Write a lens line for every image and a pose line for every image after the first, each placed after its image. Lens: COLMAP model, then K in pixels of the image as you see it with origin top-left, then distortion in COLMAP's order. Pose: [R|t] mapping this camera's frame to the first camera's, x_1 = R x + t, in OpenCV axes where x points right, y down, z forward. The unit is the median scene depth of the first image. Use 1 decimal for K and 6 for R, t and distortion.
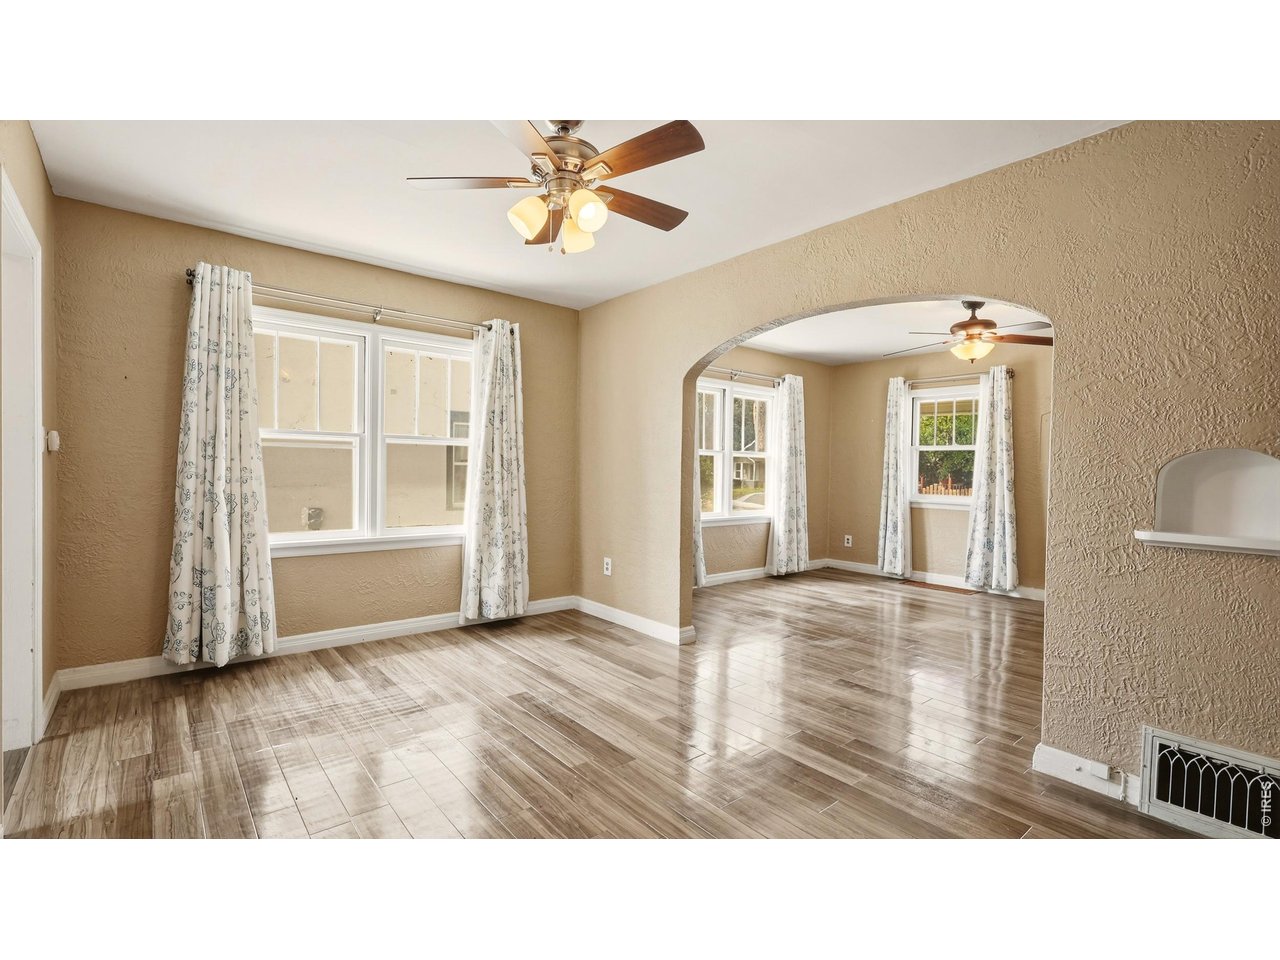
lens RADIAL K [[593.9, 0, 640.2], [0, 593.9, 483.6], [0, 0, 1]] dist [0.001109, 0.000789]
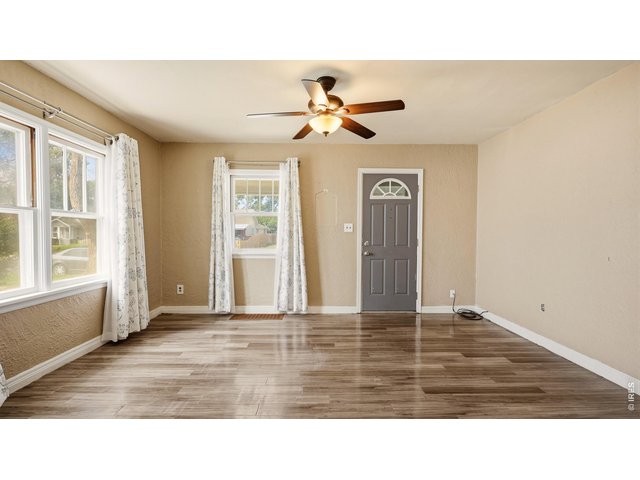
lens RADIAL K [[297.0, 0, 317.1], [0, 297.0, 239.9], [0, 0, 1]] dist [0.001109, 0.000789]
pose [[0.632800, -0.034188, 0.773560, 0.067507], [0.027162, 0.999390, 0.021948, -0.010925], [-0.773839, 0.007123, 0.633343, 0.441560]]
